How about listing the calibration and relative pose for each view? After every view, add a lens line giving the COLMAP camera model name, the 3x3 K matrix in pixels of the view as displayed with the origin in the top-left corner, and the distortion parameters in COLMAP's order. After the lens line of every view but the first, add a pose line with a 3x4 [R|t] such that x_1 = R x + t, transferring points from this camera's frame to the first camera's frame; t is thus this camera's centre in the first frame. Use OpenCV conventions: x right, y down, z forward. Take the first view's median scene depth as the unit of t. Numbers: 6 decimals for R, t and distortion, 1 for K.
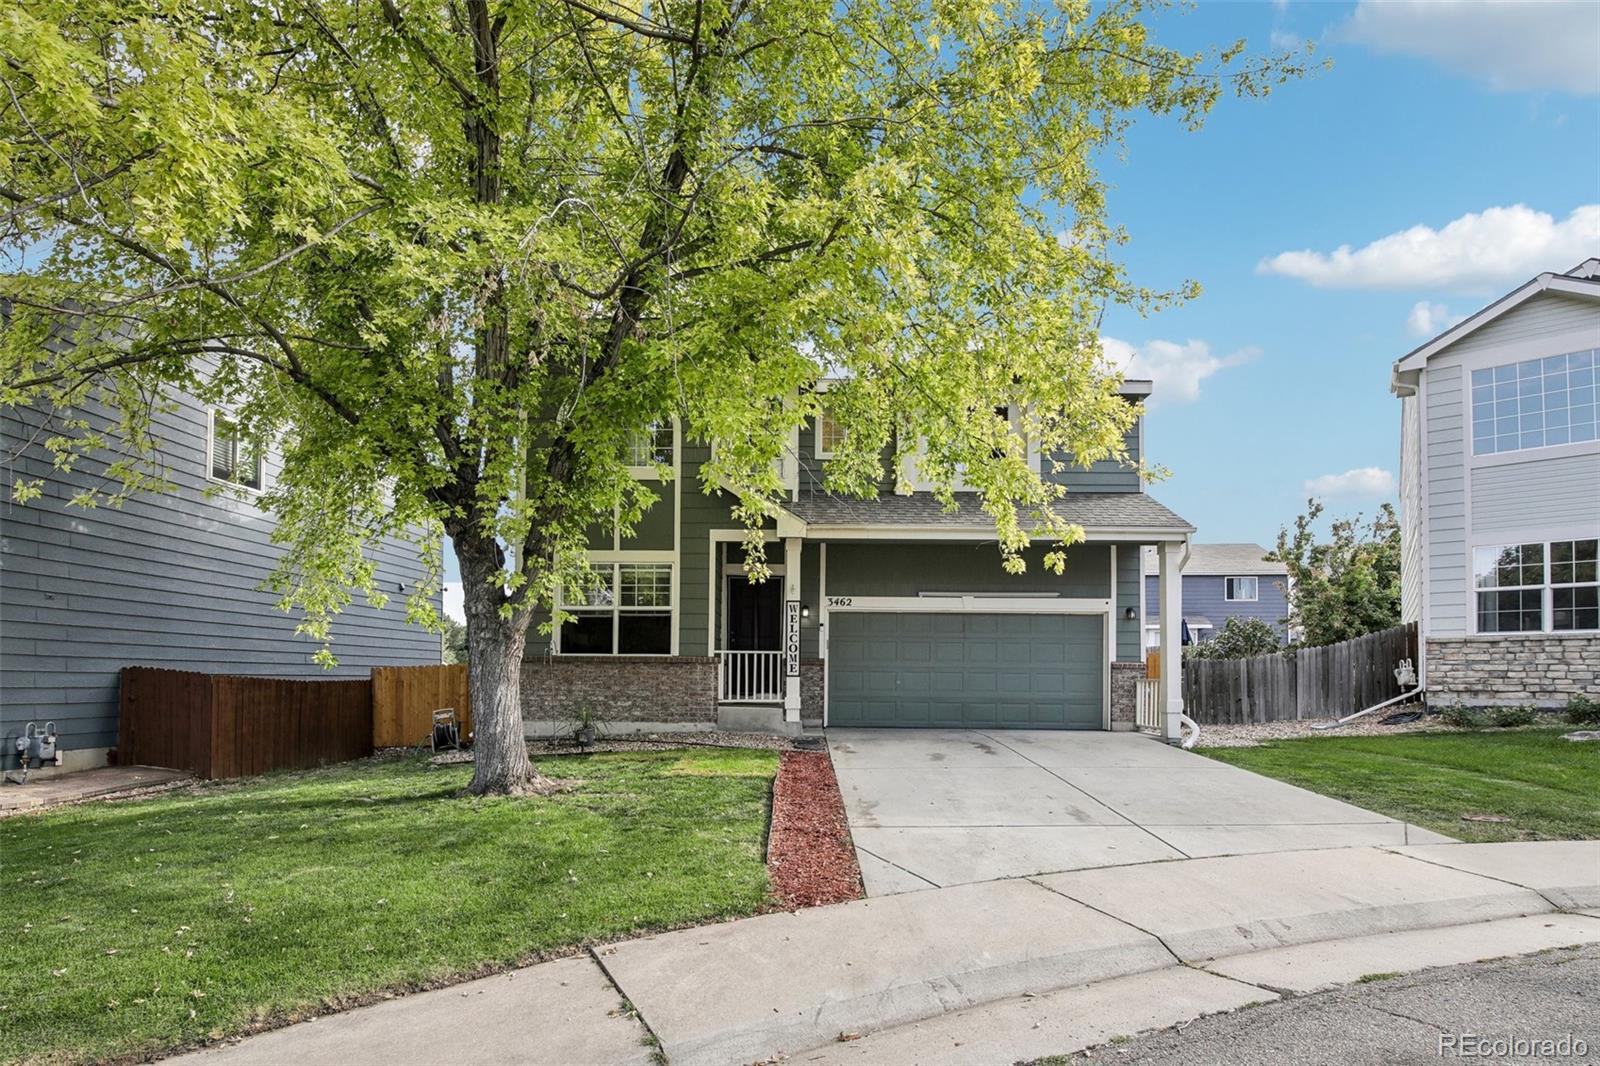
lens RADIAL K [[740.7, 0, 801.3], [0, 740.7, 558.5], [0, 0, 1]] dist [-0.002316, -0.009458]
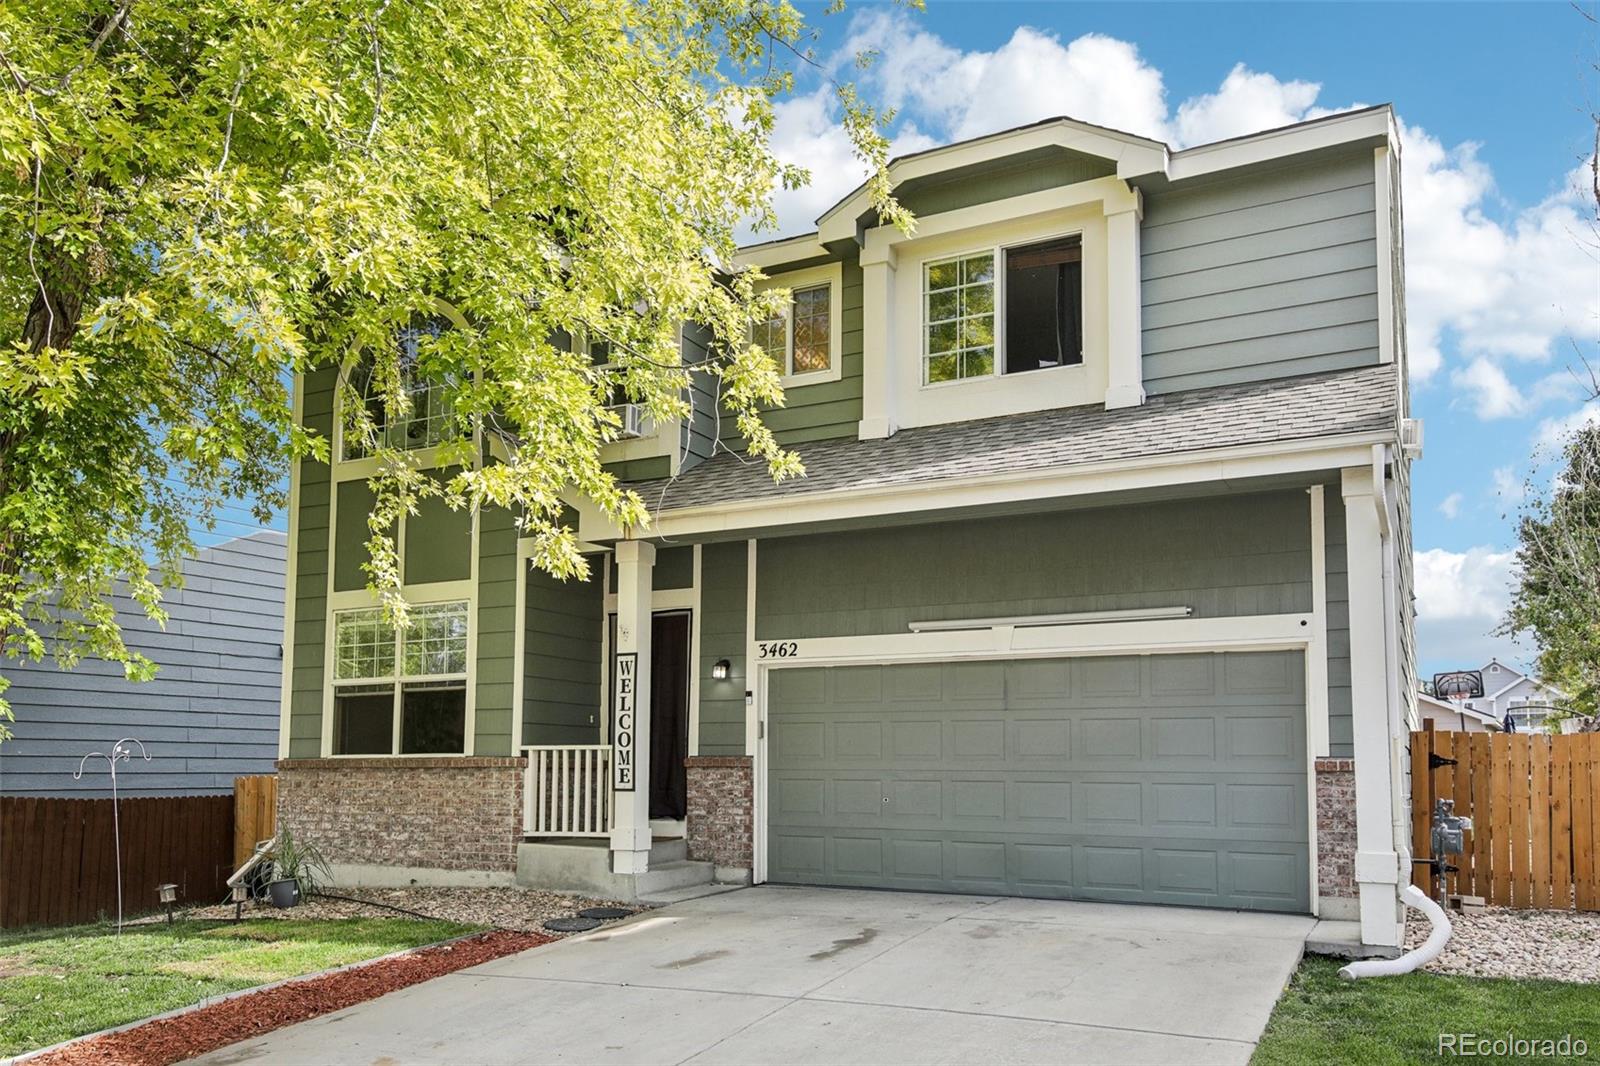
lens RADIAL K [[1185.8, 0, 839.4], [0, 1185.8, 576.1], [0, 0, 1]] dist [0.033097, -0.000799]
pose [[0.899794, -0.077076, -0.429453, 0.503718], [0.072855, 0.996996, -0.026289, 0.033677], [0.430190, -0.007633, 0.902706, 0.262267]]
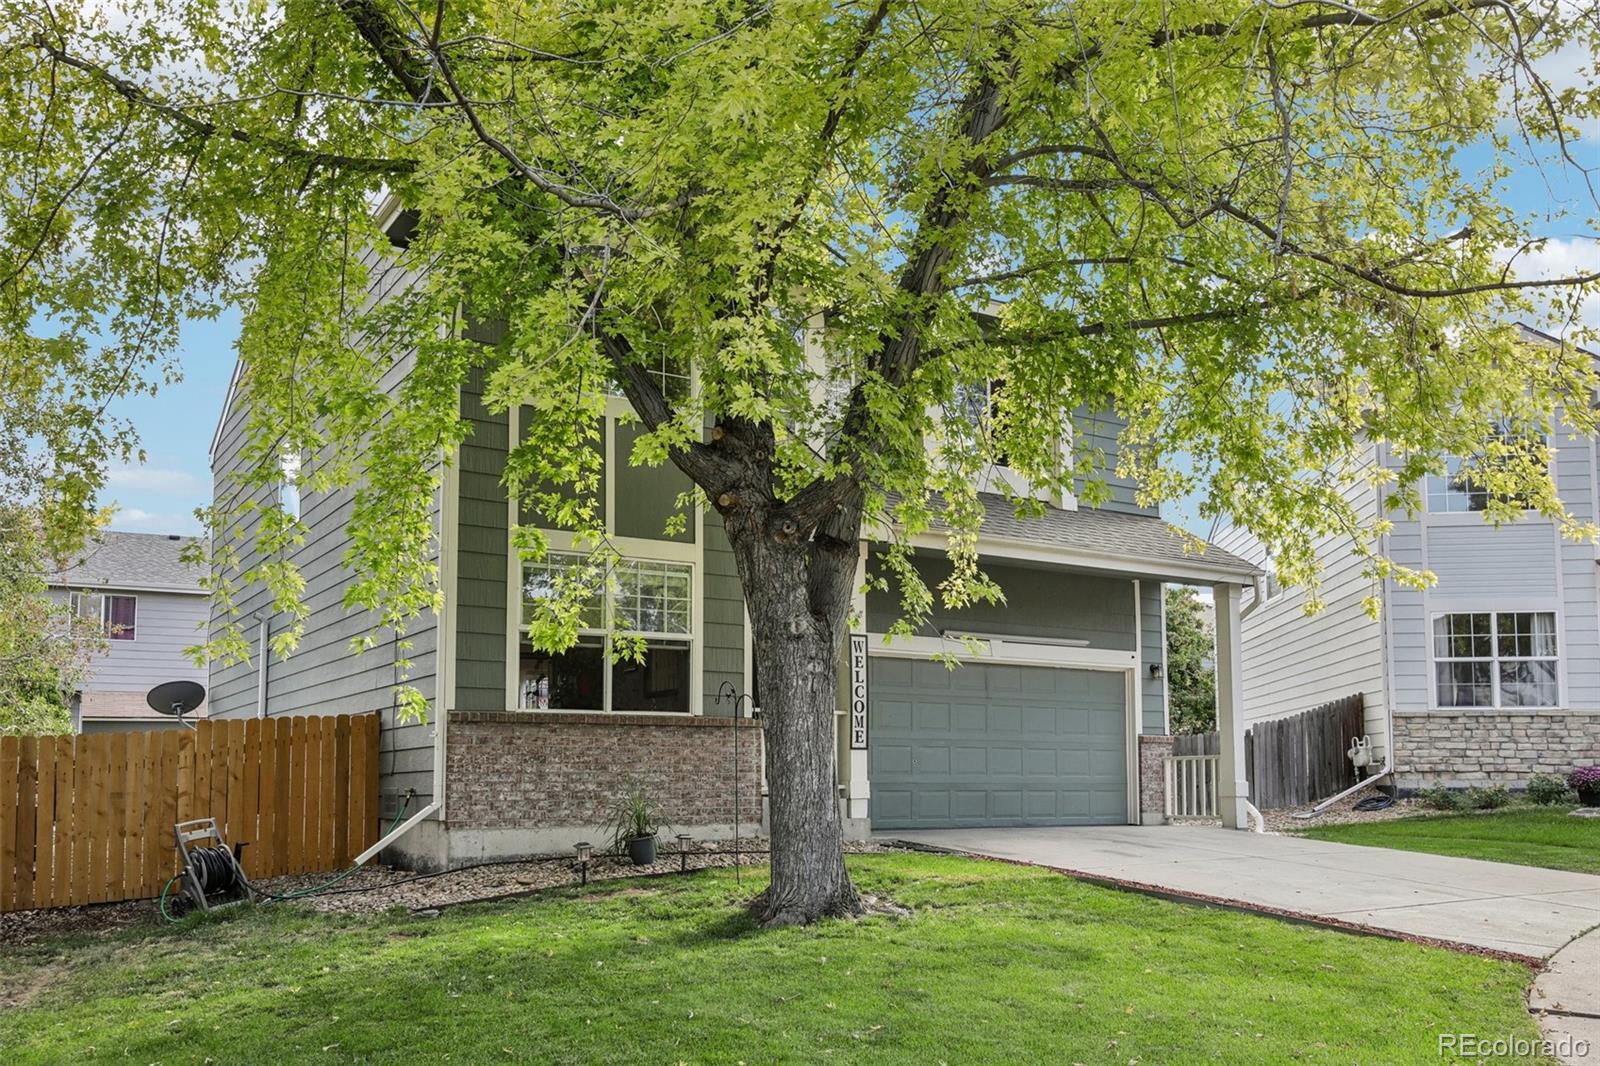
lens RADIAL K [[1334.9, 0, 802.5], [0, 1334.9, 514.2], [0, 0, 1]] dist [0.030158, 0.009616]
pose [[0.838184, 0.096479, 0.536786, -0.687698], [-0.073325, 0.995228, -0.064380, 0.029867], [-0.540436, 0.014603, 0.841259, 0.020684]]
